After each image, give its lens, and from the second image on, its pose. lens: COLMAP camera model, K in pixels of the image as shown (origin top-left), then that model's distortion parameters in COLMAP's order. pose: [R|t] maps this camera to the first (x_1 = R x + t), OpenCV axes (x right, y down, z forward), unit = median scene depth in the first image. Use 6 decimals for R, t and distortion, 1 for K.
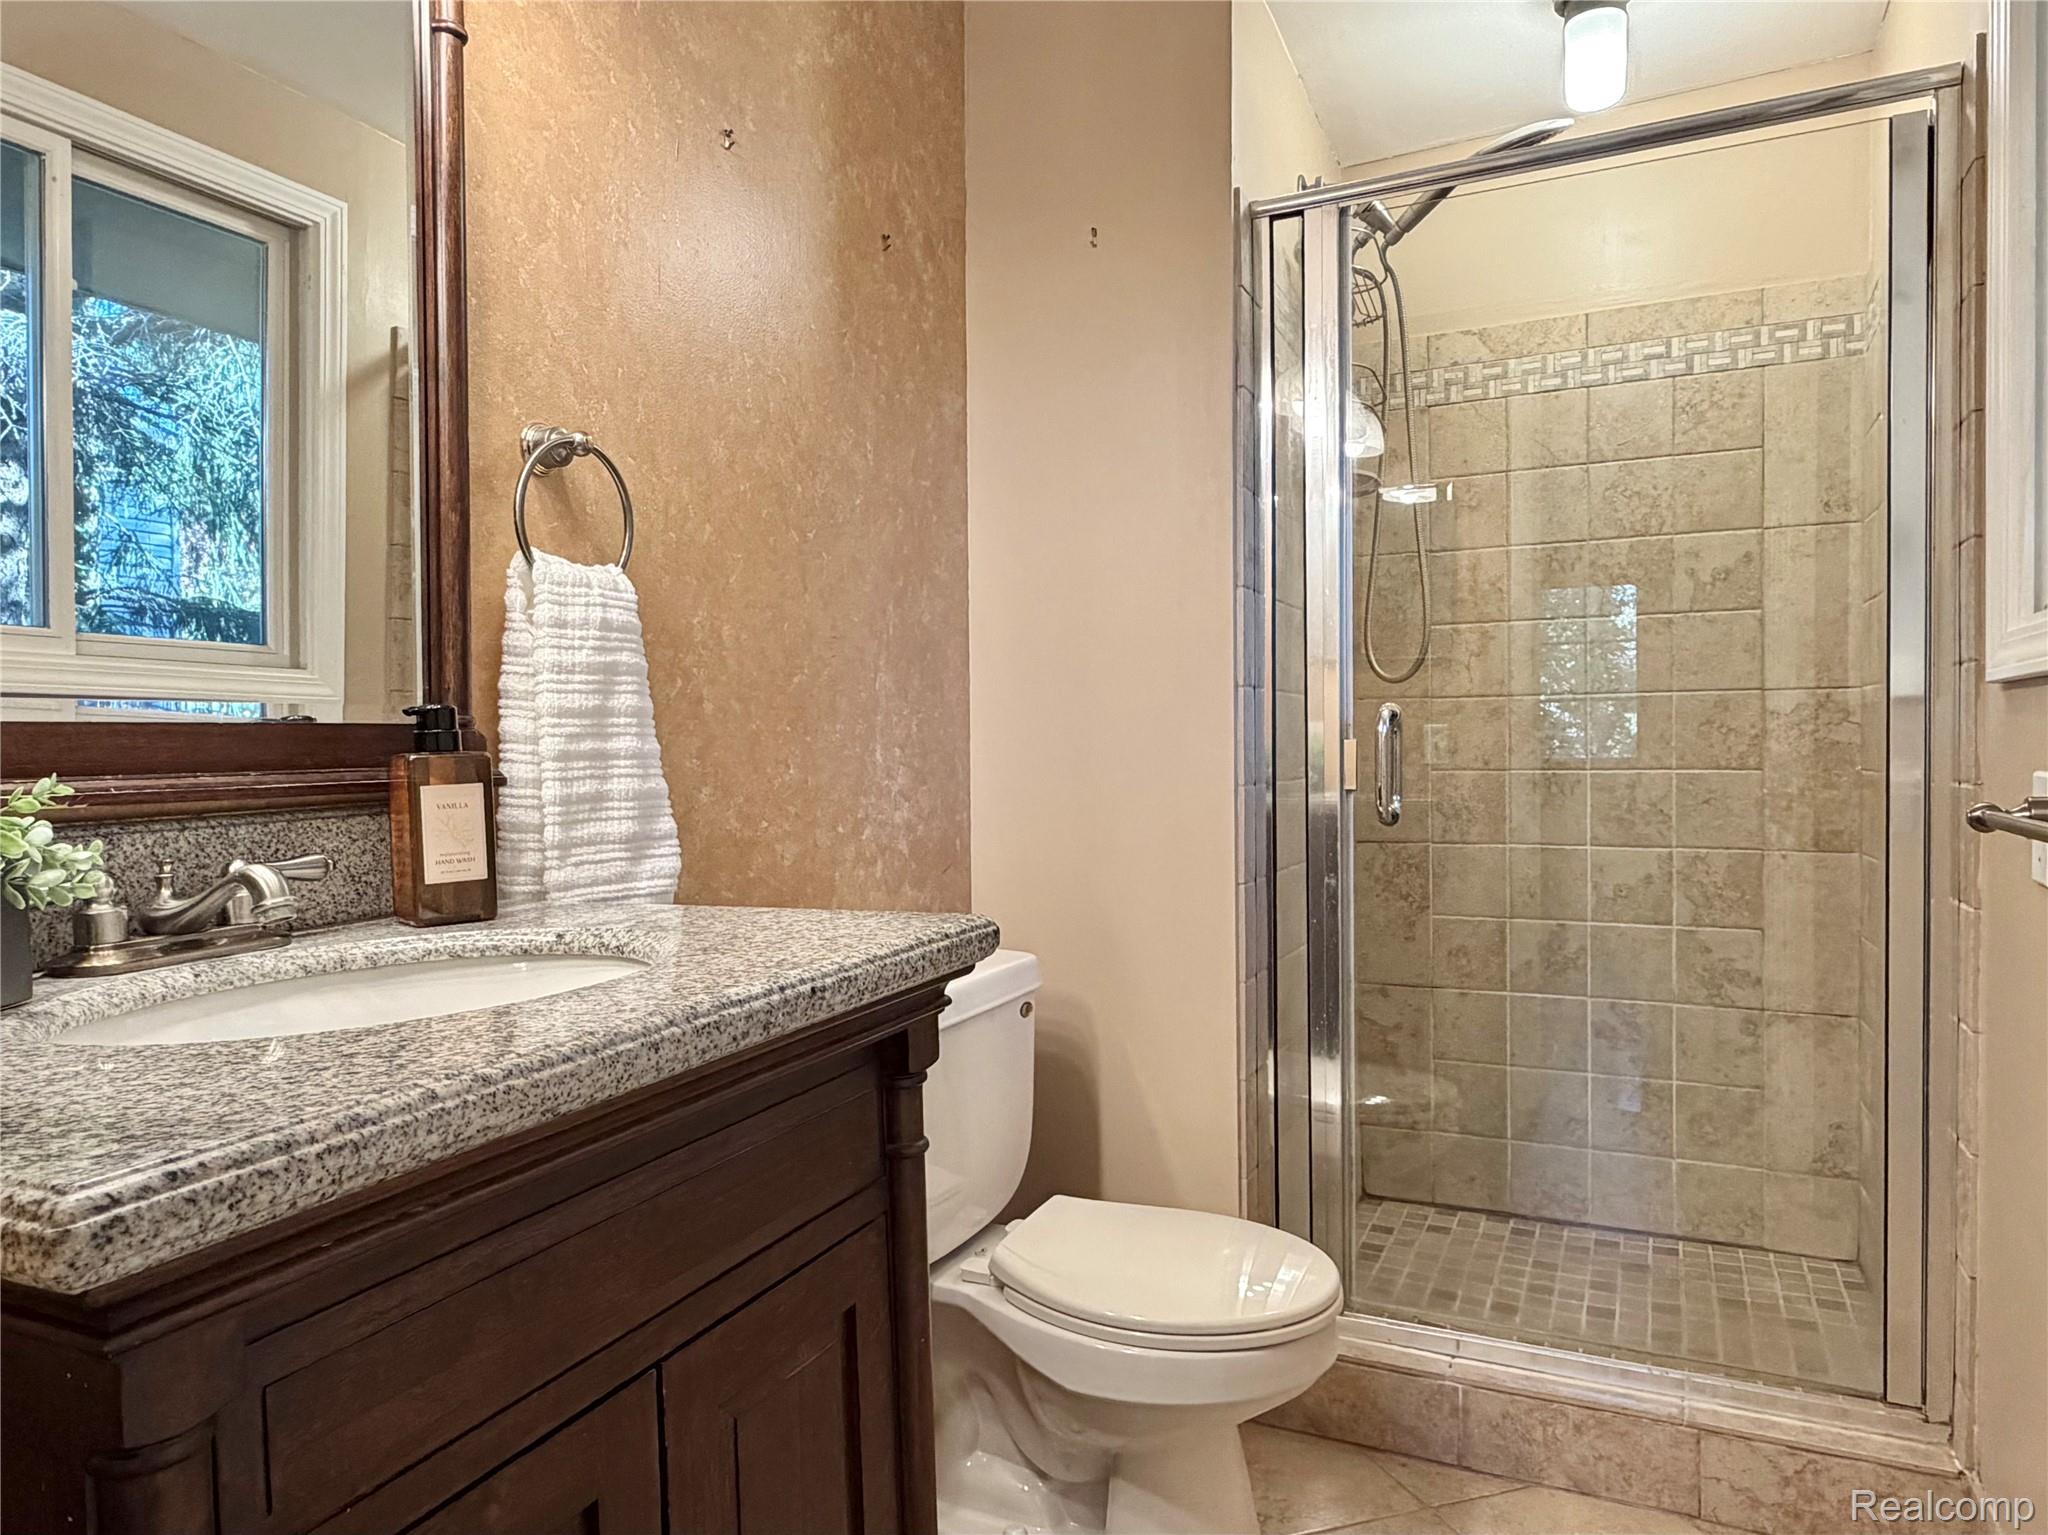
lens RADIAL K [[1306.9, 0, 1021.4], [0, 1306.9, 766.2], [0, 0, 1]] dist [-0.001873, 0.001224]
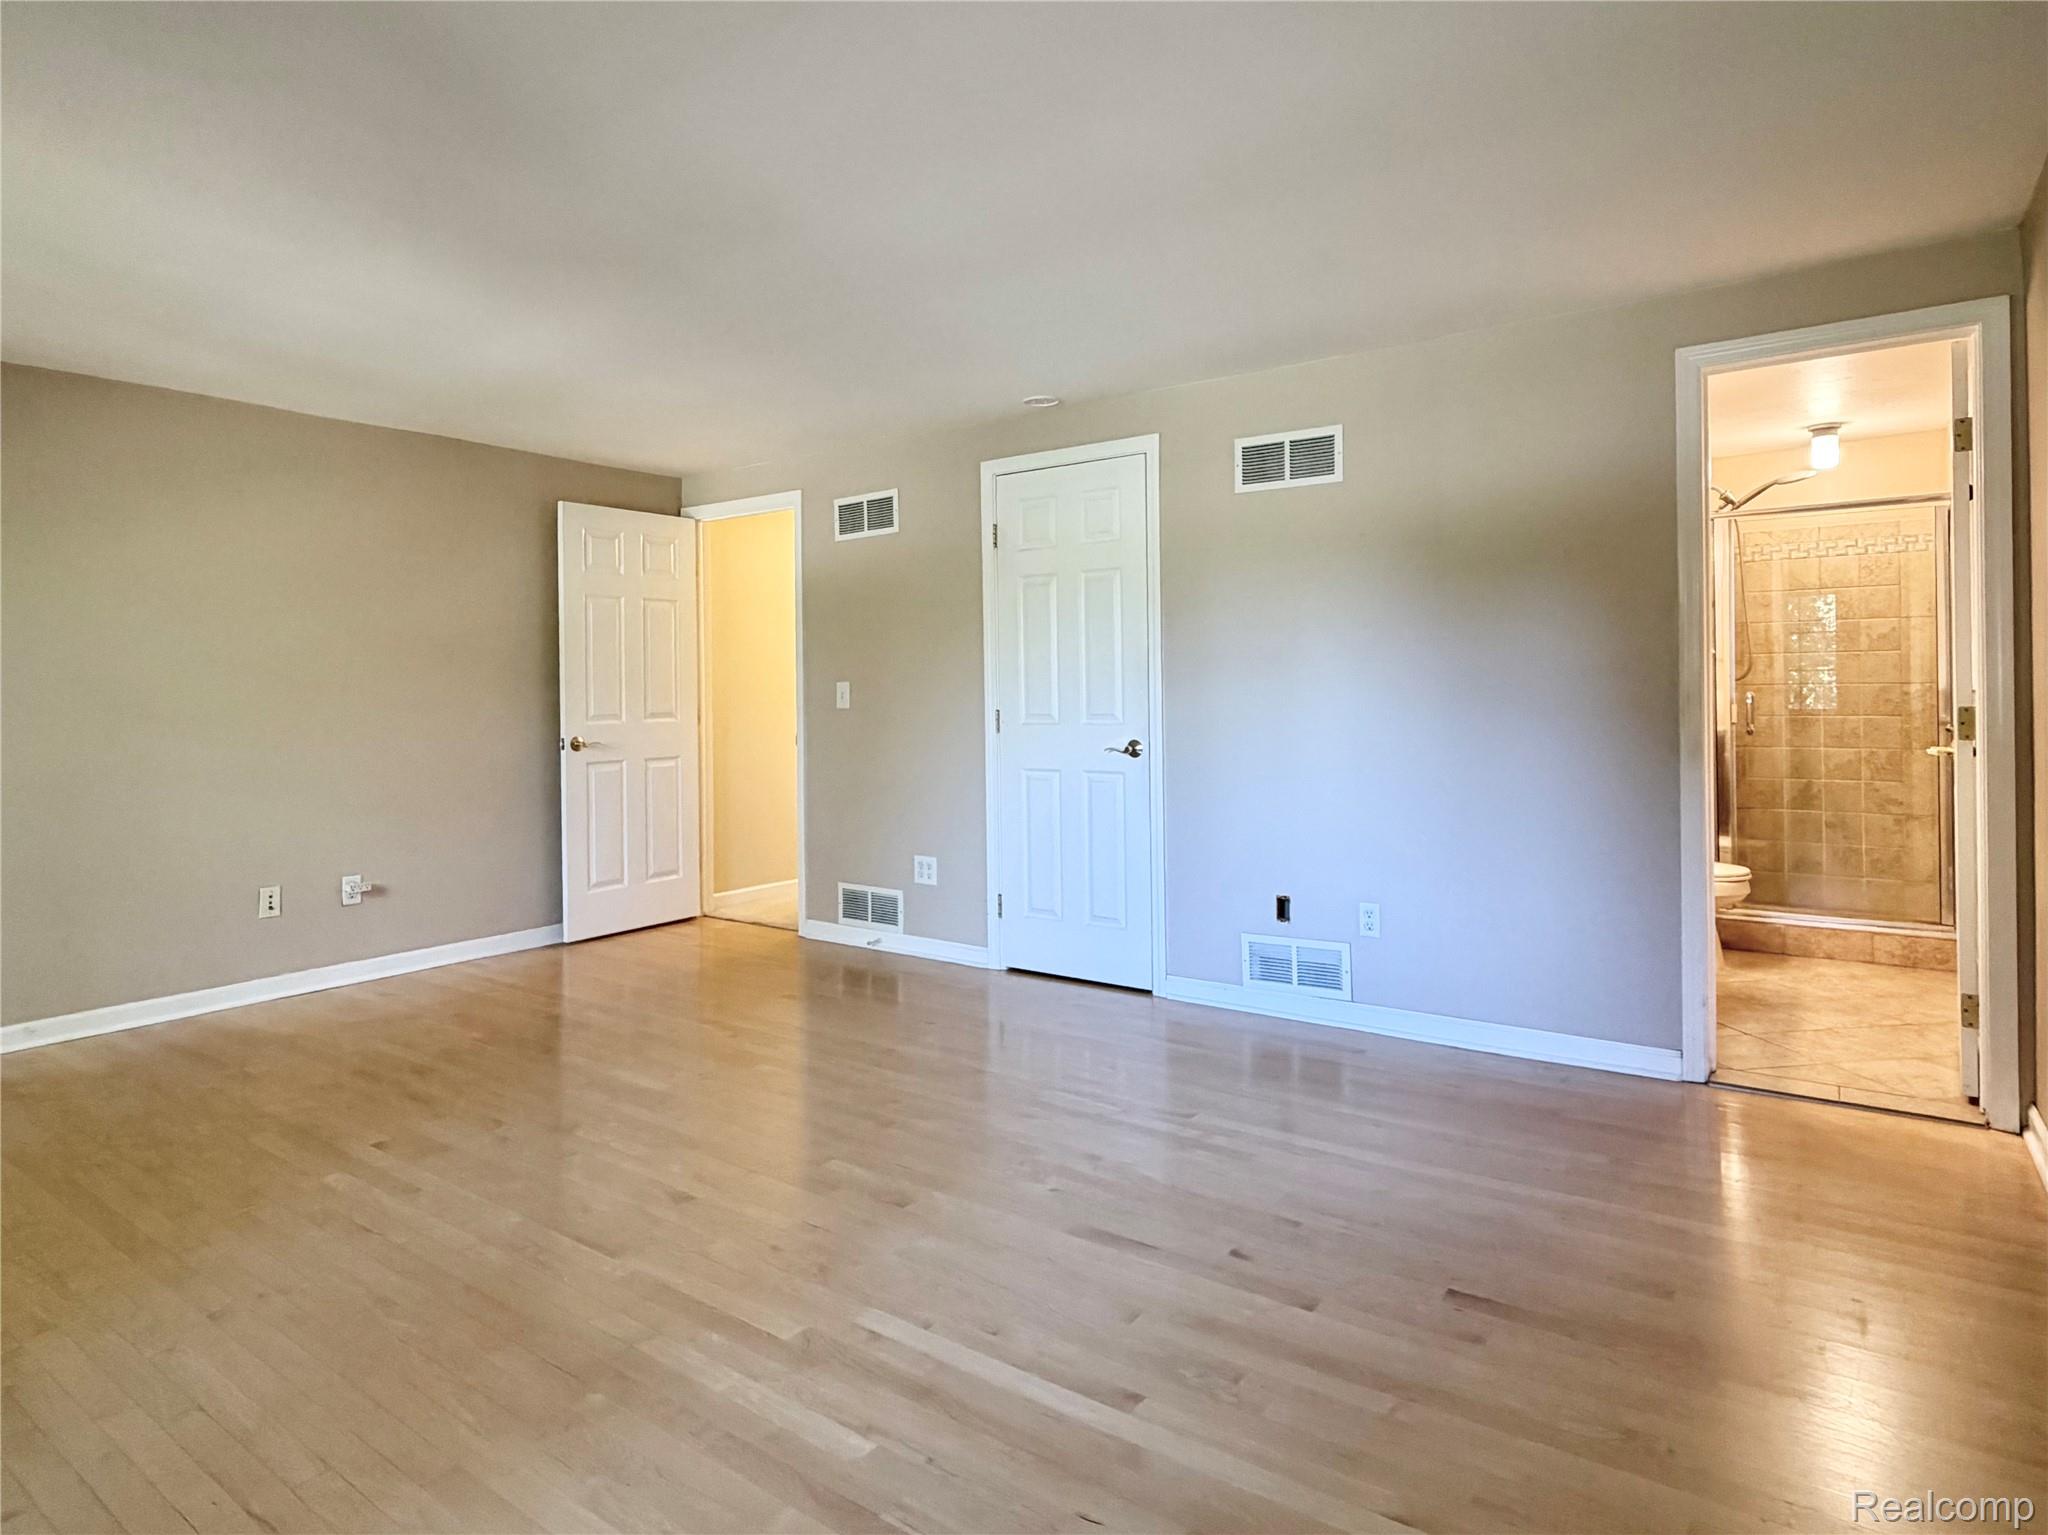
lens RADIAL K [[1131.2, 0, 1028.2], [0, 1131.2, 685.9], [0, 0, 1]] dist [0.000512, 0.000012]
pose [[0.984662, -0.000629, -0.174471, -0.660637], [-0.003569, 0.999712, -0.023747, 0.002533], [0.174436, 0.024006, 0.984376, -1.346137]]
